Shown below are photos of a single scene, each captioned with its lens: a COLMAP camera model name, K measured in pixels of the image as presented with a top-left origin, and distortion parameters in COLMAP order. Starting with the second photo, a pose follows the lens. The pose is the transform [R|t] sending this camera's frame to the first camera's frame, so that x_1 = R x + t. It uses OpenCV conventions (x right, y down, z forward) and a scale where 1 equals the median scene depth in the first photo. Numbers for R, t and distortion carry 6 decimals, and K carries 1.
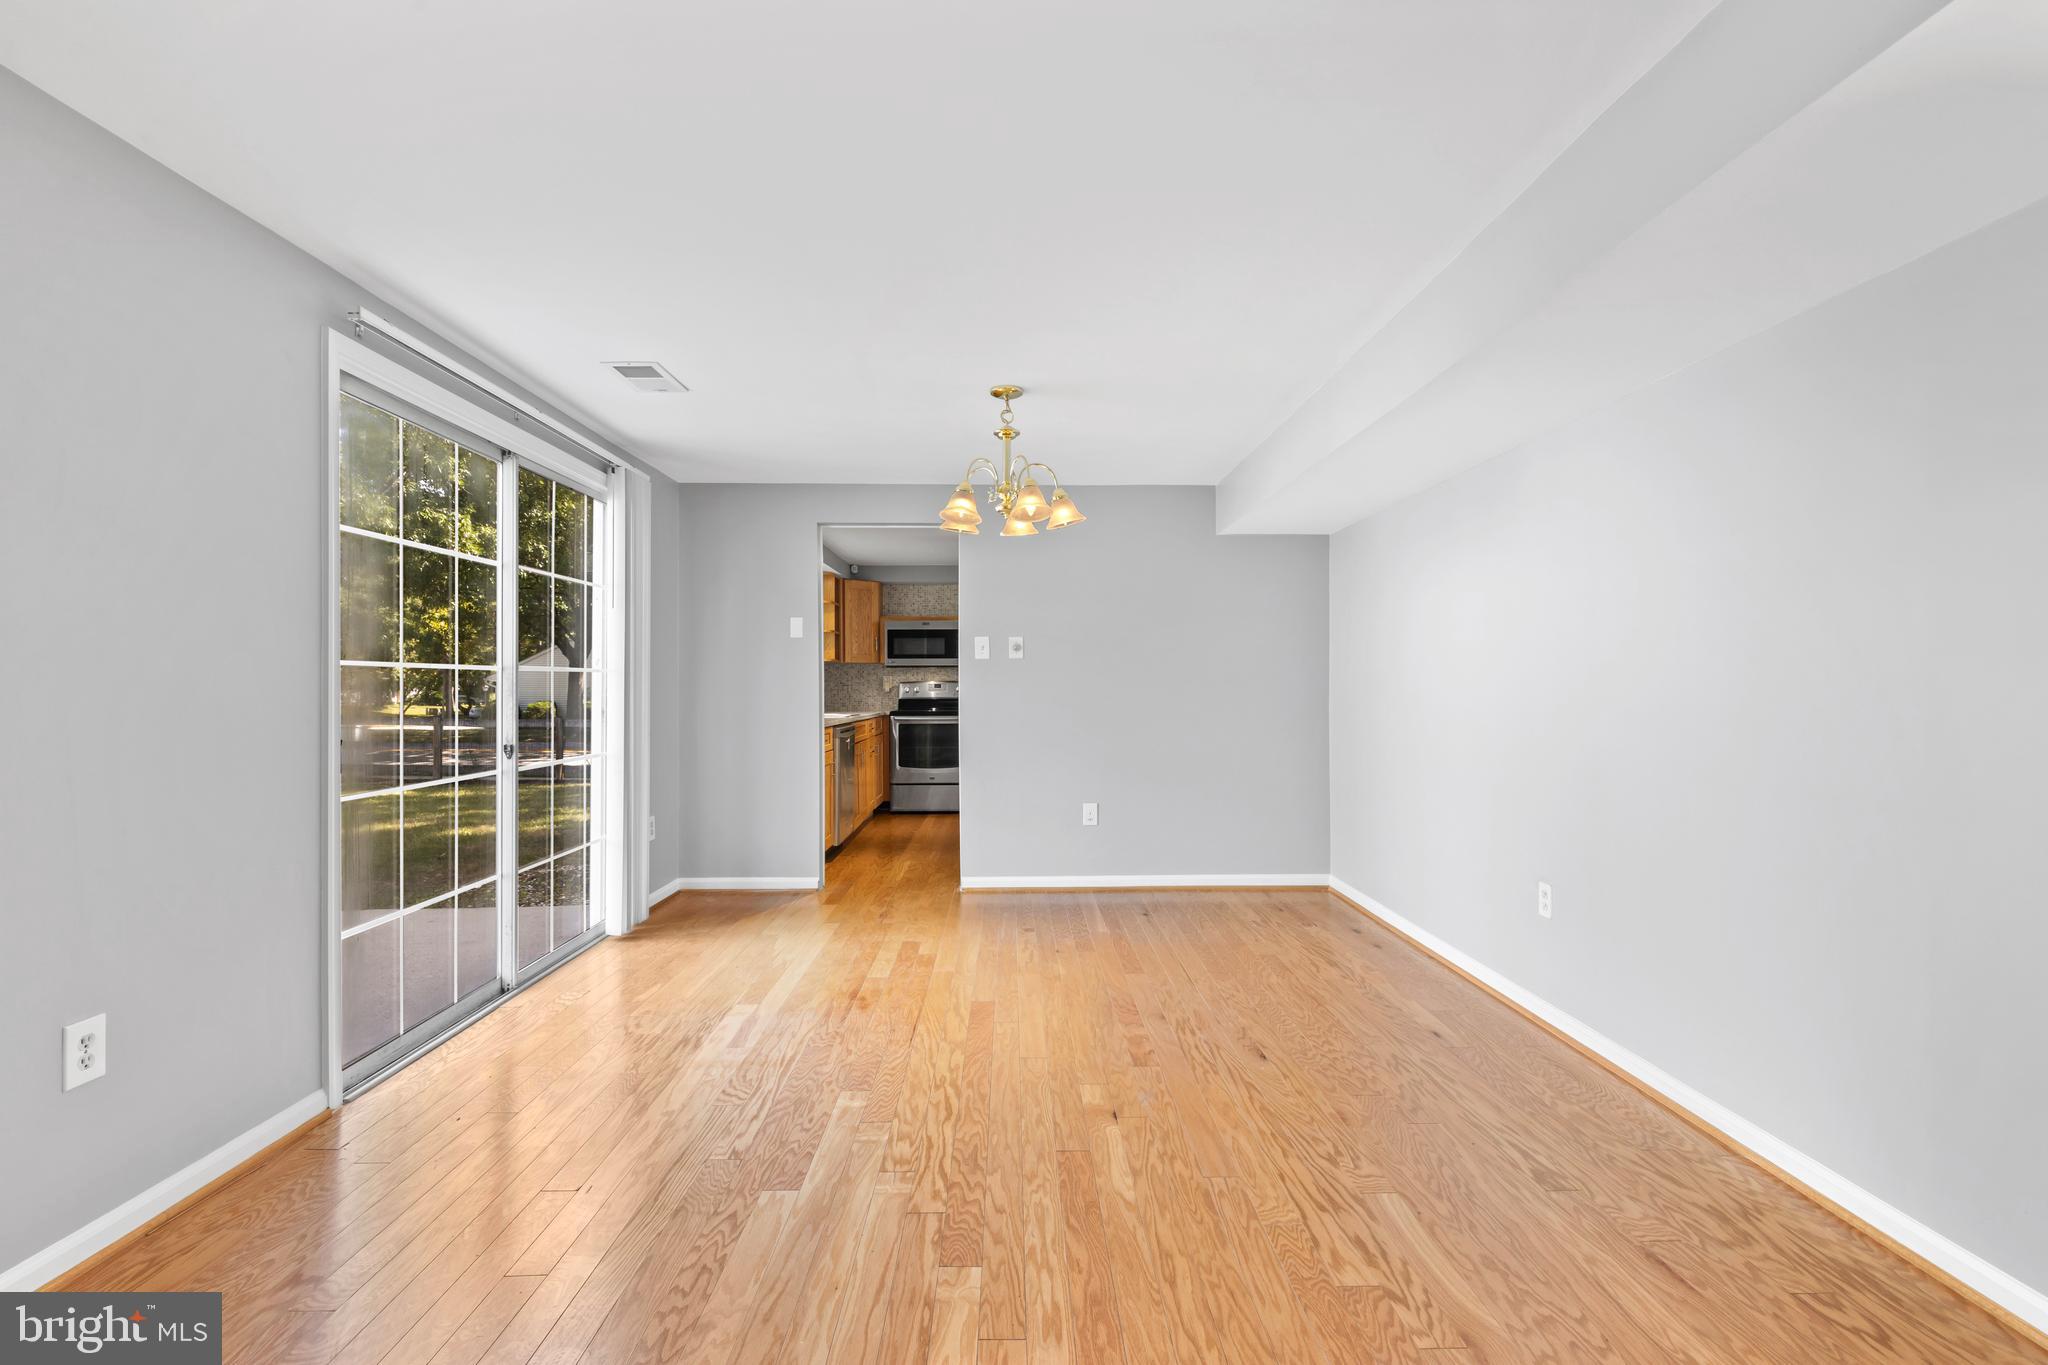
lens RADIAL K [[914.7, 0, 1020.2], [0, 914.7, 679.0], [0, 0, 1]] dist [0.005729, -0.003018]
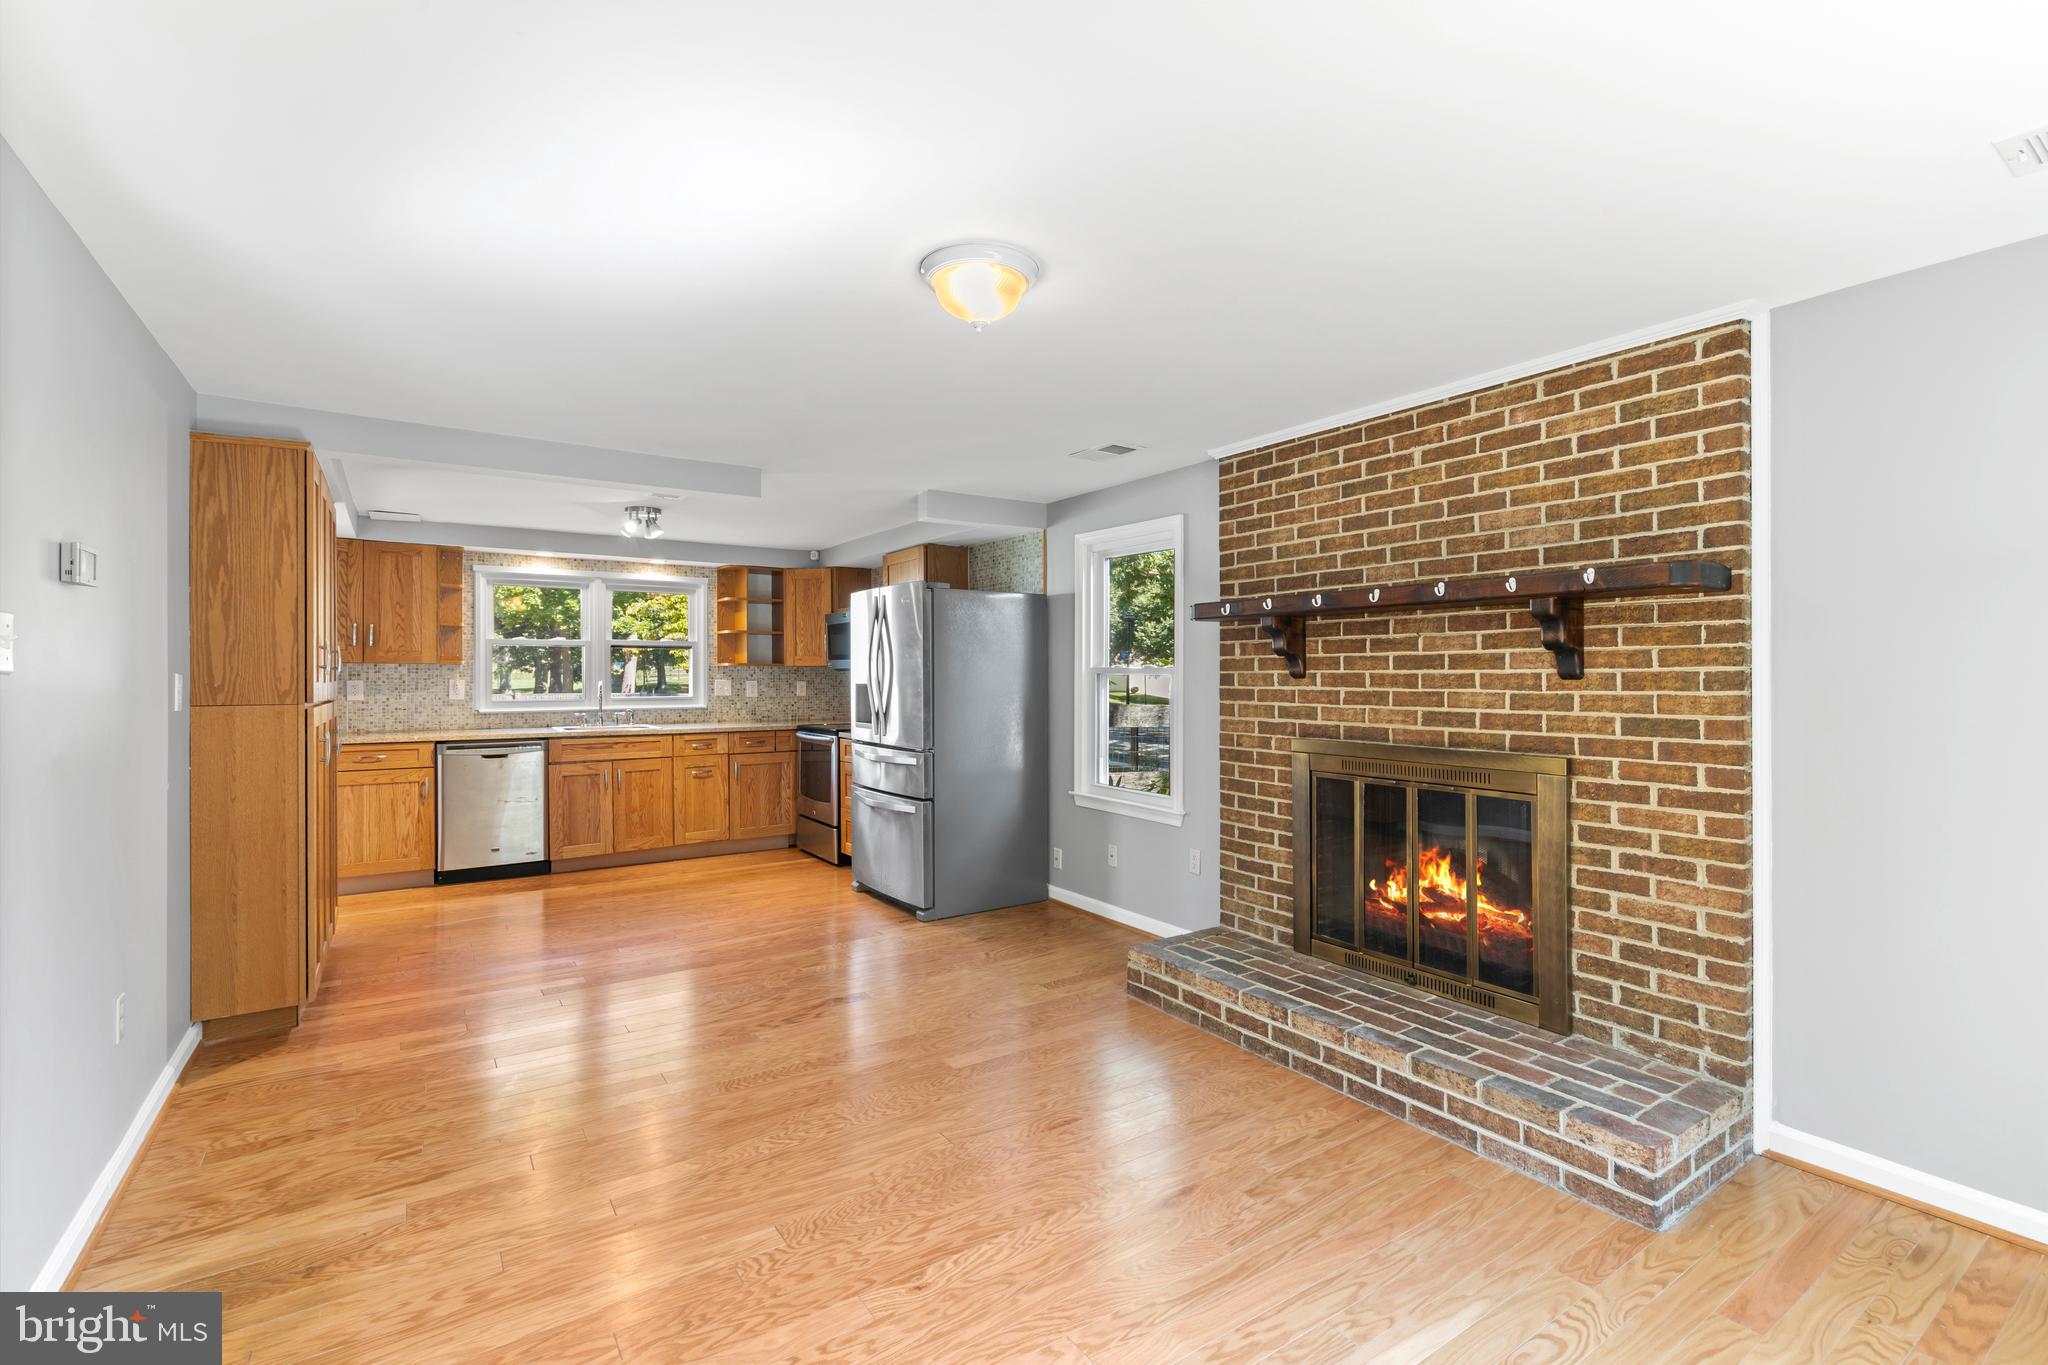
lens RADIAL K [[914.7, 0, 1030.7], [0, 914.7, 674.5], [0, 0, 1]] dist [0.005729, -0.003018]
pose [[0.555261, 0.002271, -0.831673, 1.853319], [0.005247, 0.999967, 0.006234, -0.040451], [0.831659, -0.007825, 0.555231, 2.014376]]
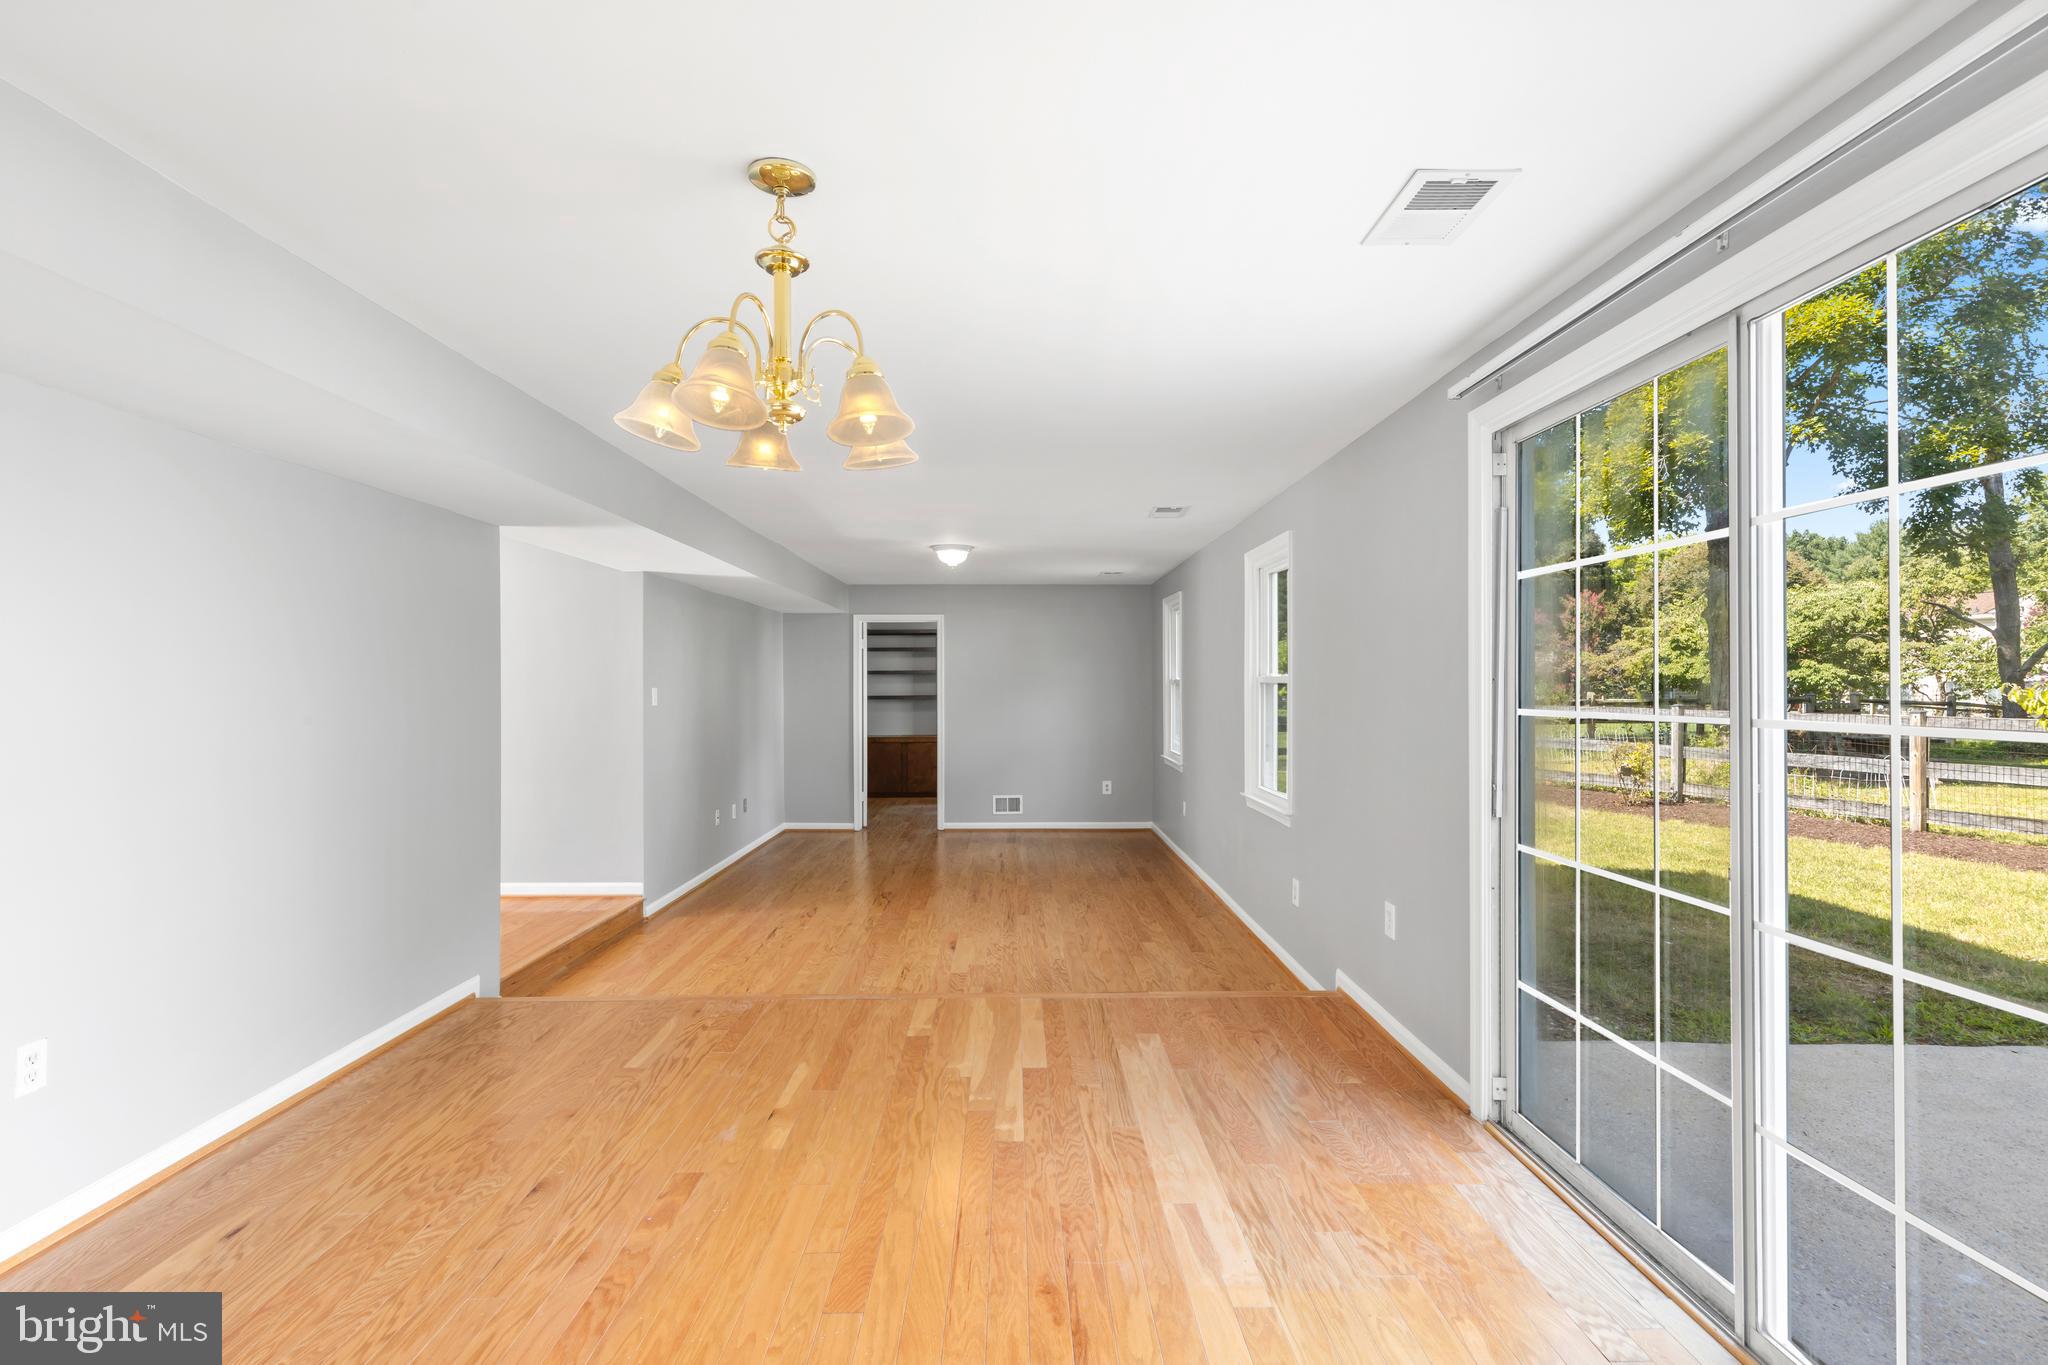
lens RADIAL K [[914.7, 0, 1030.7], [0, 914.7, 680.7], [0, 0, 1]] dist [0.005729, -0.003018]
pose [[-0.999948, 0.004339, -0.009242, -0.173301], [0.004445, 0.999924, -0.011536, -0.037390], [0.009191, -0.011577, -0.999891, 1.778250]]
